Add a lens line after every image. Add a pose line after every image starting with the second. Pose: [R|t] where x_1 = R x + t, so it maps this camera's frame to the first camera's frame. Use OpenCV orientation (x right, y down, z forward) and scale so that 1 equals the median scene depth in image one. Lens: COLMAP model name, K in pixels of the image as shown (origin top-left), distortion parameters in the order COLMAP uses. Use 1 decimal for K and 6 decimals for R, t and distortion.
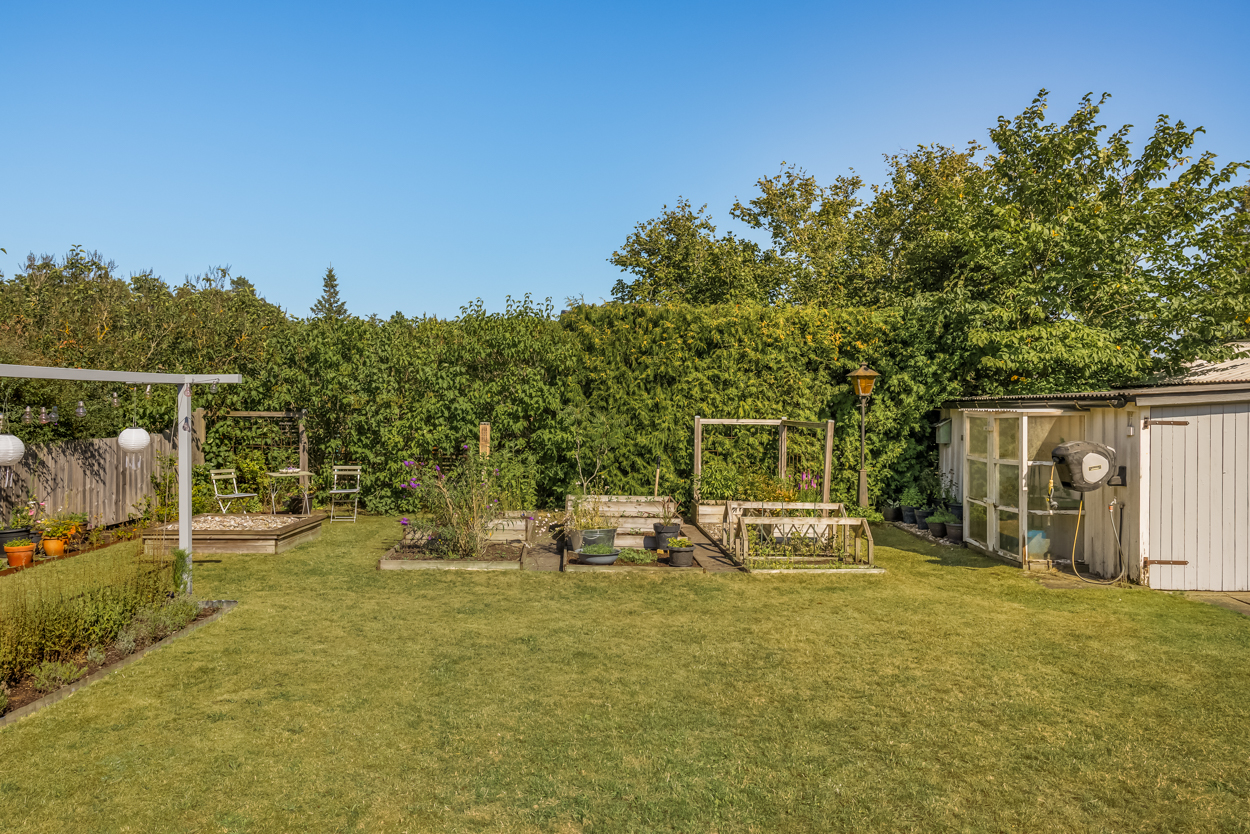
lens RADIAL K [[839.4, 0, 625.0], [0, 839.4, 398.6], [0, 0, 1]] dist [-0.004663, -0.001191]
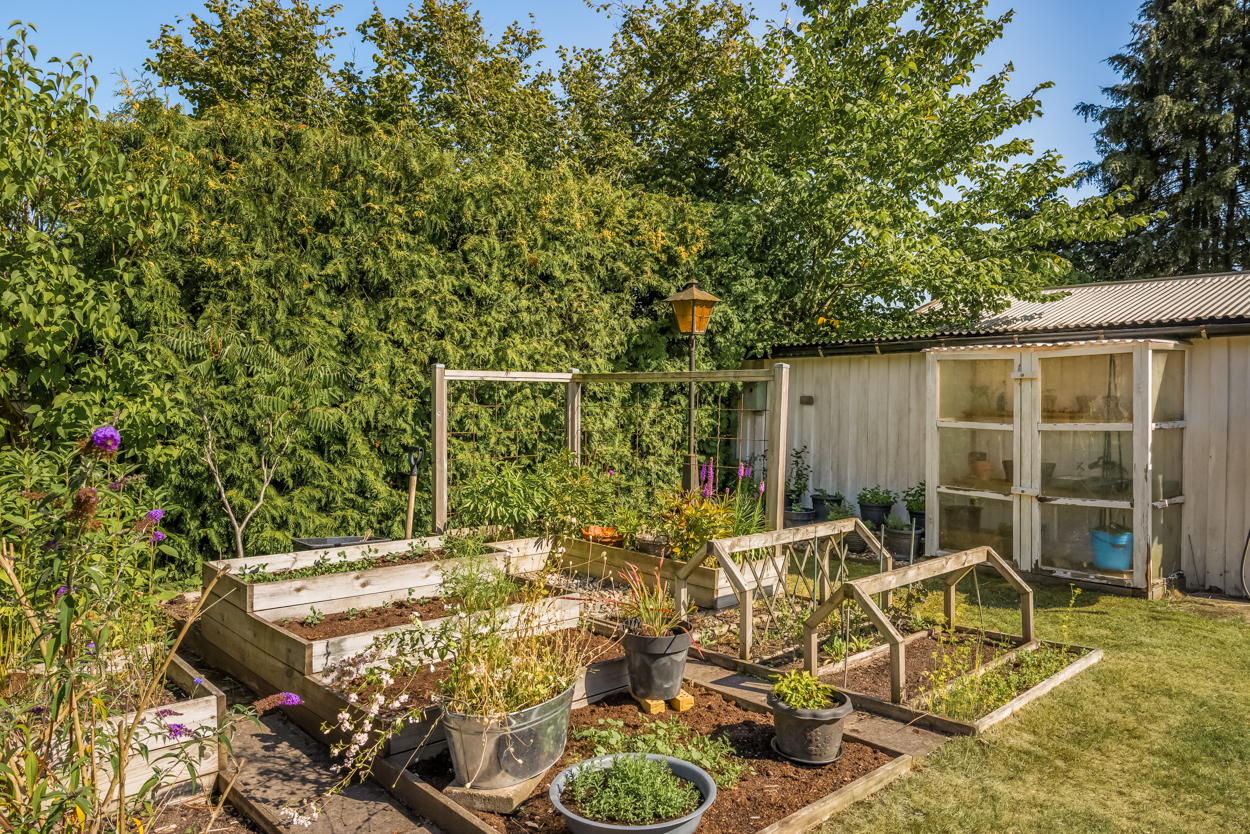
lens RADIAL K [[839.4, 0, 625.0], [0, 839.4, 398.6], [0, 0, 1]] dist [-0.004663, -0.001191]
pose [[0.748215, -0.008001, 0.663408, -0.236912], [-0.001096, 0.999911, 0.013296, 0.050435], [-0.663455, -0.010676, 0.748140, 0.800749]]
